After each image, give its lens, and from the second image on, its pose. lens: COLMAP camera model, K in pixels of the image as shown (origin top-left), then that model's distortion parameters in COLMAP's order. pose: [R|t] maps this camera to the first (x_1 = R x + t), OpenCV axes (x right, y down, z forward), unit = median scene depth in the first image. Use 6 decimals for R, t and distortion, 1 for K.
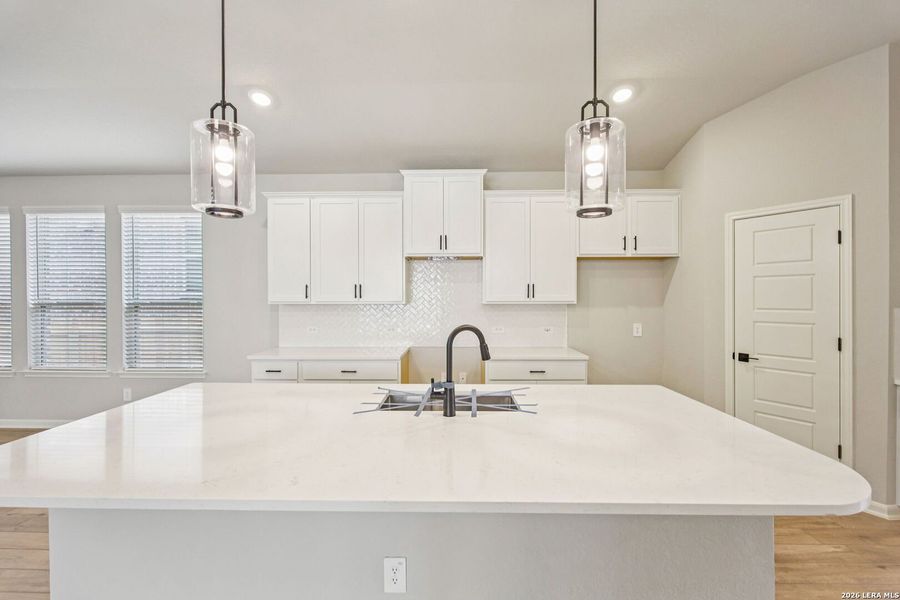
lens RADIAL K [[387.4, 0, 452.1], [0, 387.4, 293.6], [0, 0, 1]] dist [0.001418, 0.001587]
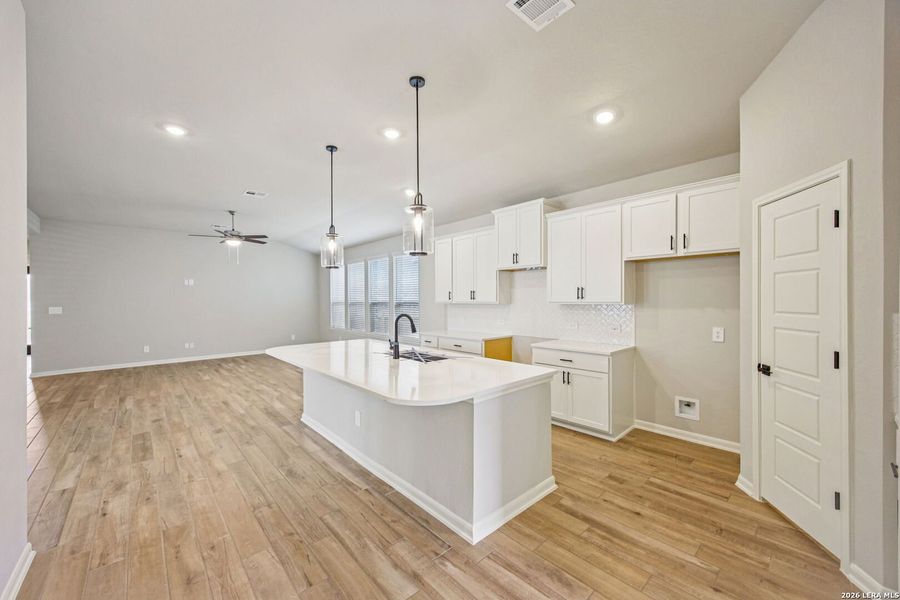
lens RADIAL K [[349.4, 0, 443.2], [0, 349.4, 296.6], [0, 0, 1]] dist [-0.005795, 0.000379]
pose [[0.675516, -0.008193, -0.737300, 0.706925], [0.012032, 0.999928, -0.000088, -0.001937], [0.737248, -0.008812, 0.675565, -0.017019]]
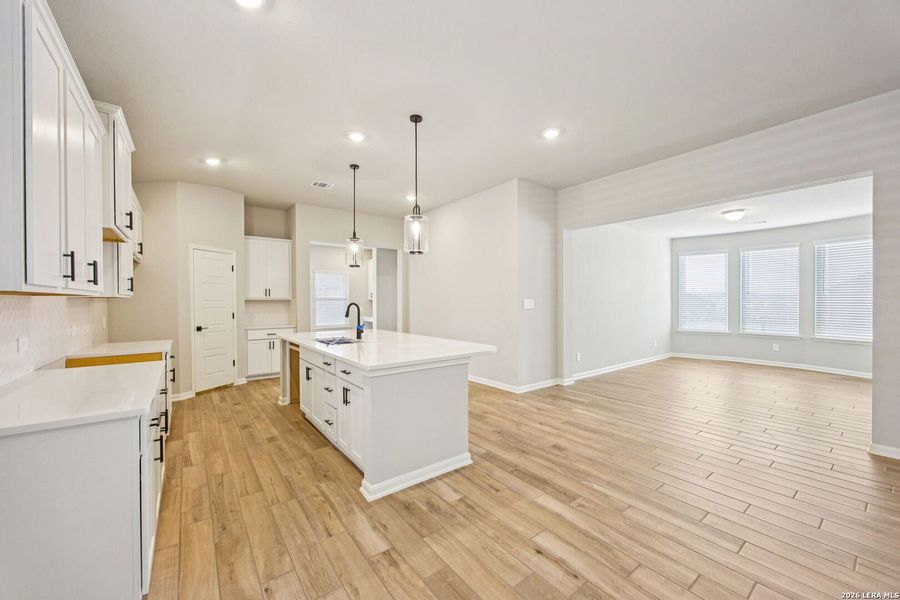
lens RADIAL K [[349.4, 0, 444.3], [0, 349.4, 306.0], [0, 0, 1]] dist [-0.005795, 0.000379]
pose [[-0.612054, -0.010230, 0.790750, -1.005888], [-0.000454, 0.999921, 0.012585, 0.034165], [-0.790816, 0.007344, -0.612010, 0.921506]]
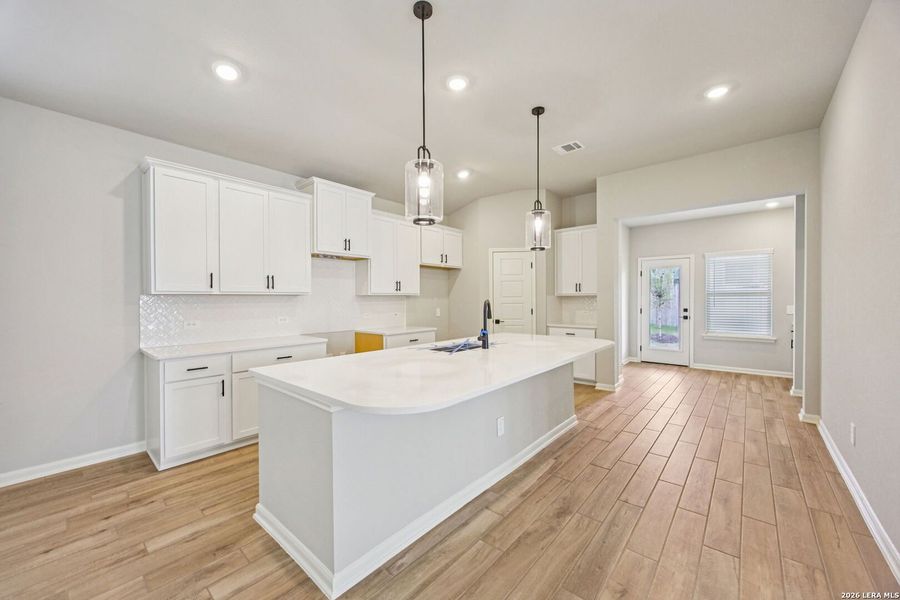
lens RADIAL K [[349.4, 0, 453.7], [0, 349.4, 300.6], [0, 0, 1]] dist [-0.005795, 0.000379]
pose [[0.632160, -0.007372, 0.774803, -0.663262], [-0.003112, 0.999923, 0.012053, 0.030129], [-0.774831, -0.010031, 0.632088, 0.032867]]
